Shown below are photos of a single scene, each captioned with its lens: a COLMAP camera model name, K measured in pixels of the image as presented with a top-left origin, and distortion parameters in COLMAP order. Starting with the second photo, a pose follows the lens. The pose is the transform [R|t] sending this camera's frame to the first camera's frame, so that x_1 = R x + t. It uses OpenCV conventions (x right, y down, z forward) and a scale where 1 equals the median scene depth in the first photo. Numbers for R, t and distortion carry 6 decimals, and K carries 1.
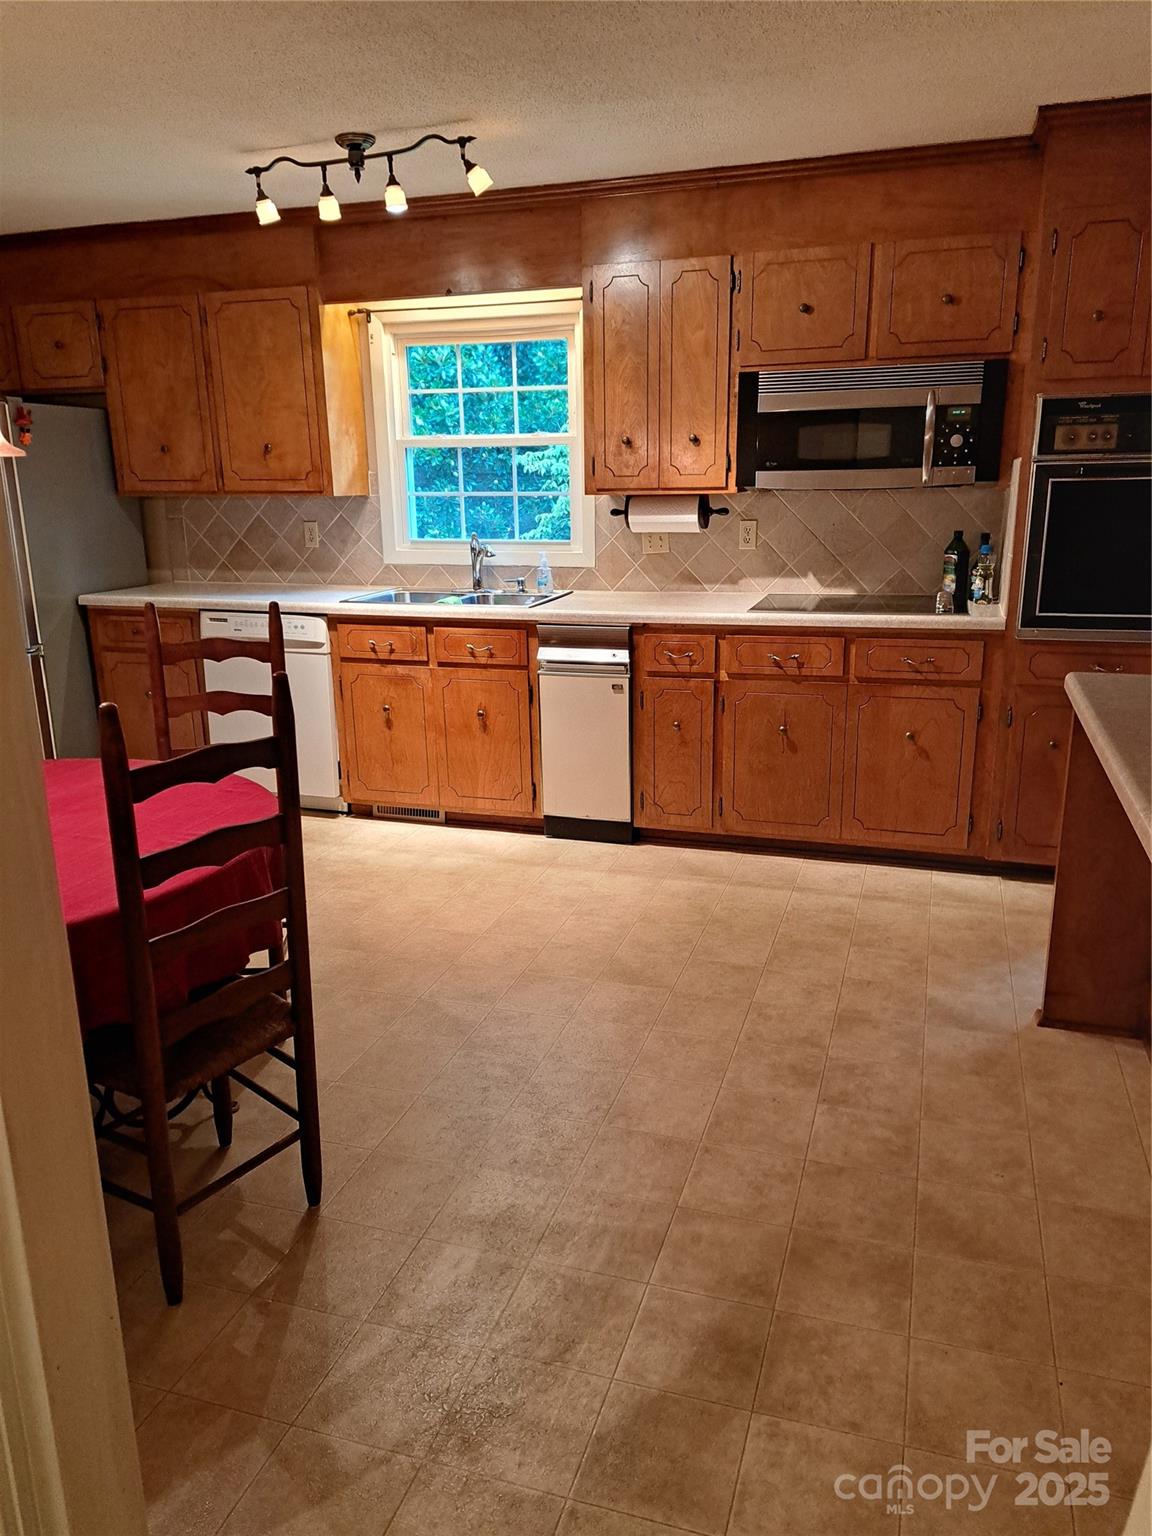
lens RADIAL K [[1095.3, 0, 576.0], [0, 1095.3, 768.0], [0, 0, 1]] dist [0.003735, -0.007160]
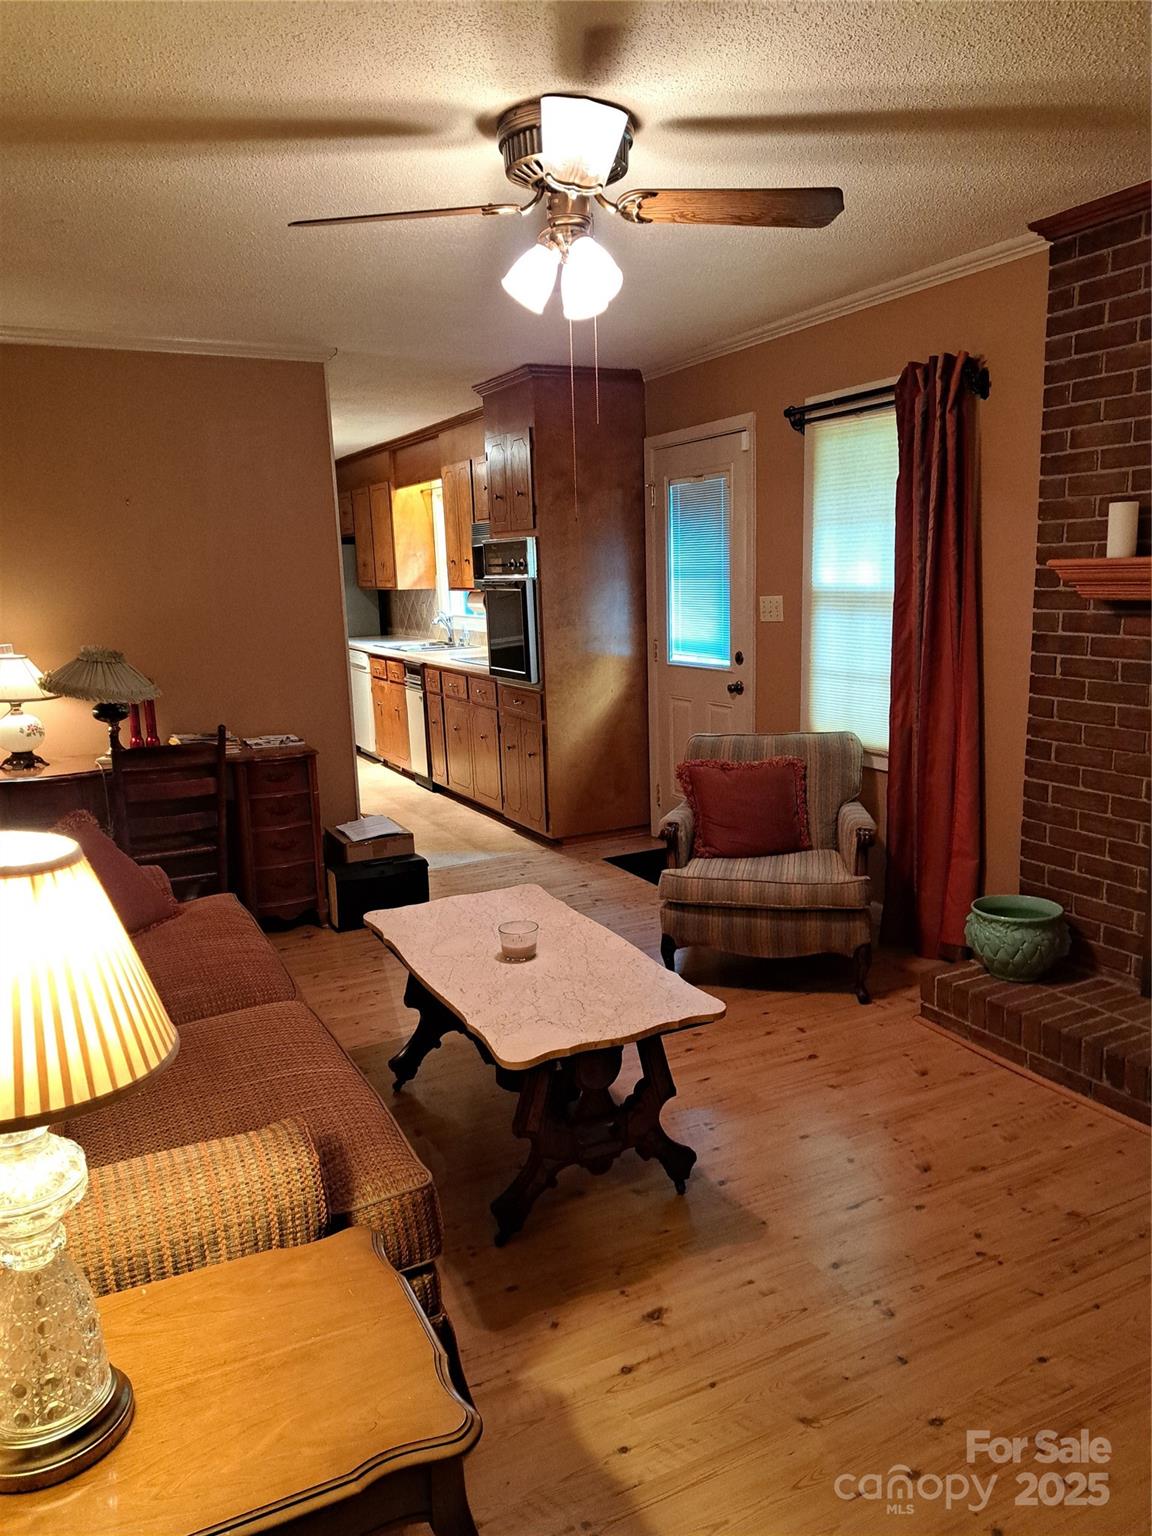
lens RADIAL K [[1095.3, 0, 576.0], [0, 1095.3, 768.0], [0, 0, 1]] dist [0.003735, -0.007160]
pose [[0.706689, 0.122102, -0.696909, 1.343334], [-0.170049, 0.985436, 0.000217, -0.004817], [0.686785, 0.118355, 0.717160, -0.079644]]
